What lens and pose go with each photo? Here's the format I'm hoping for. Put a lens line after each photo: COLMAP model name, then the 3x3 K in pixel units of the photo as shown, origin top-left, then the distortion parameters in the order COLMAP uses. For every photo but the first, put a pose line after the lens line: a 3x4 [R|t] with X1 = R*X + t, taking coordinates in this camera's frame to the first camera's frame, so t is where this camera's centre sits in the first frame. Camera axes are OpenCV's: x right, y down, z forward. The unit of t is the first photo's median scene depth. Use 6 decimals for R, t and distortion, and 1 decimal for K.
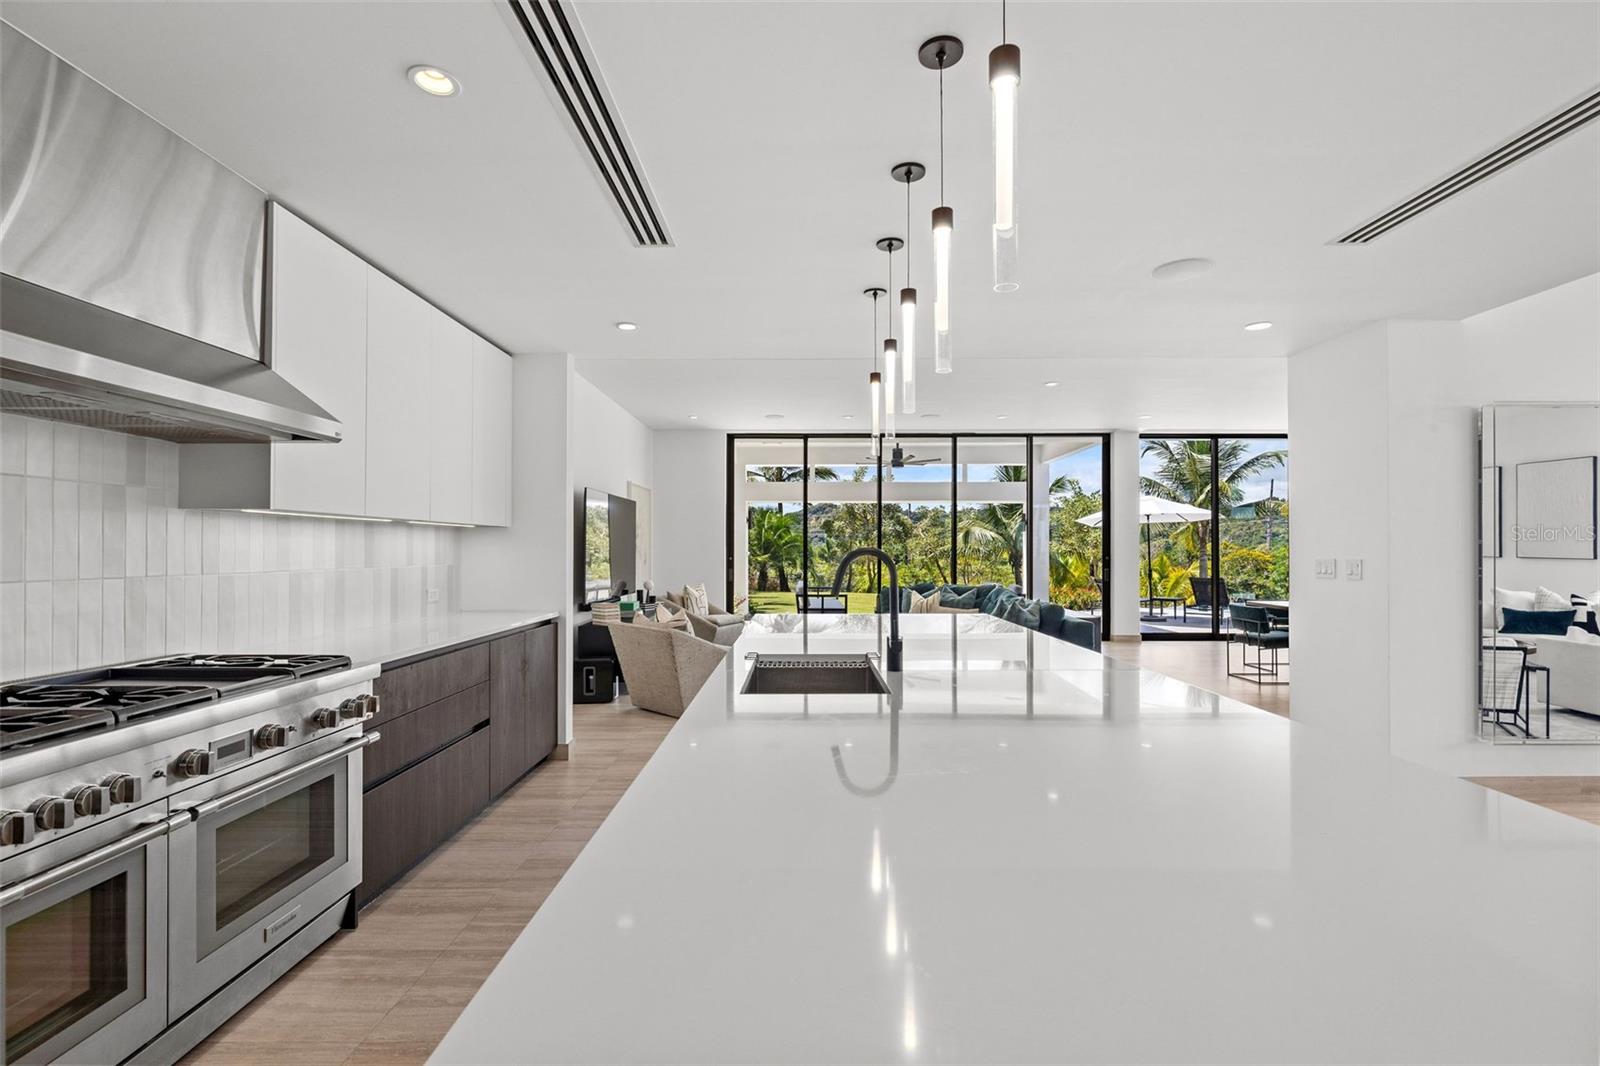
lens RADIAL K [[718.5, 0, 799.3], [0, 718.5, 544.8], [0, 0, 1]] dist [-0.003149, 0.000211]
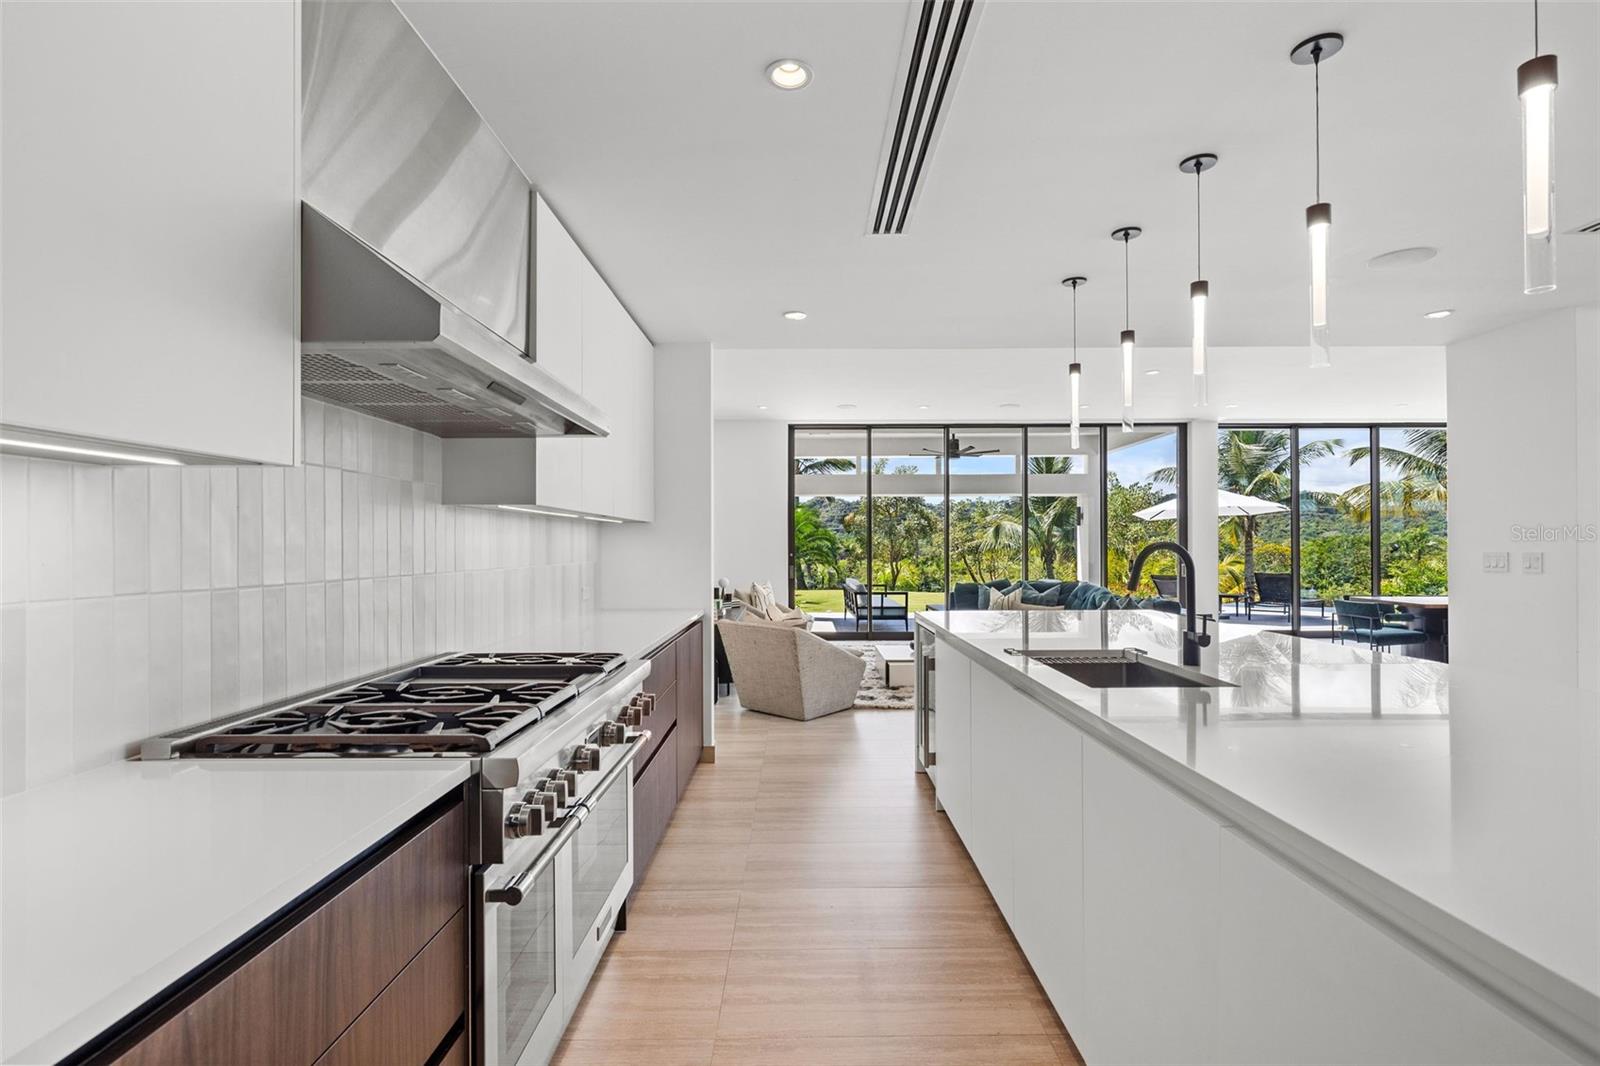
lens RADIAL K [[758.3, 0, 801.1], [0, 758.3, 543.3], [0, 0, 1]] dist [-0.001191, -0.000293]
pose [[0.999957, -0.003368, 0.008612, -0.207939], [0.003336, 0.999987, 0.003761, 0.000123], [-0.008625, -0.003732, 0.999956, -0.023009]]
